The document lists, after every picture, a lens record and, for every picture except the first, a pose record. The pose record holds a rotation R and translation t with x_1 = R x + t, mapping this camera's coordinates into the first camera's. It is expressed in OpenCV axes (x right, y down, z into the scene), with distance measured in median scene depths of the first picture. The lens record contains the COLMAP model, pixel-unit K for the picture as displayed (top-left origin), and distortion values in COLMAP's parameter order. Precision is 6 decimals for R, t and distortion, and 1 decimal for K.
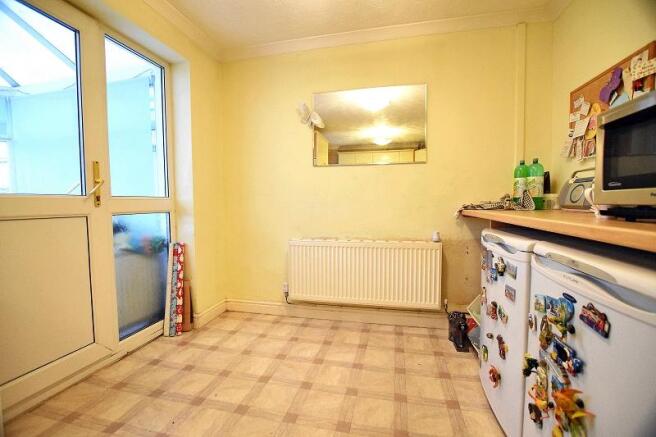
lens RADIAL K [[291.8, 0, 327.1], [0, 291.8, 219.6], [0, 0, 1]] dist [-0.033973, 0.004953]
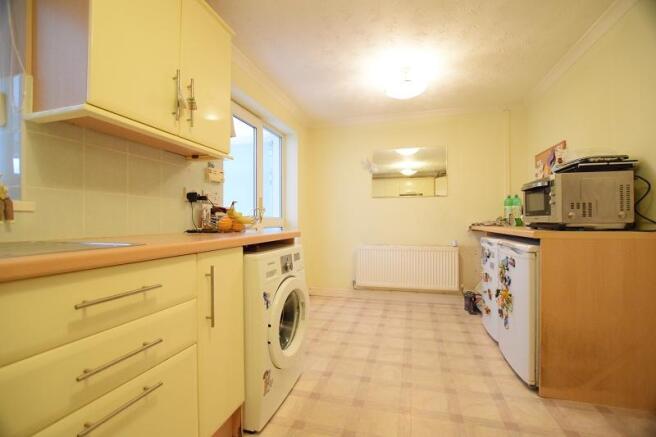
lens RADIAL K [[291.8, 0, 327.2], [0, 291.8, 219.4], [0, 0, 1]] dist [-0.033973, 0.004953]
pose [[0.998553, 0.002453, -0.053717, -0.242367], [-0.005923, 0.997898, -0.064539, 0.037974], [0.053446, 0.064764, 0.996468, -0.641683]]
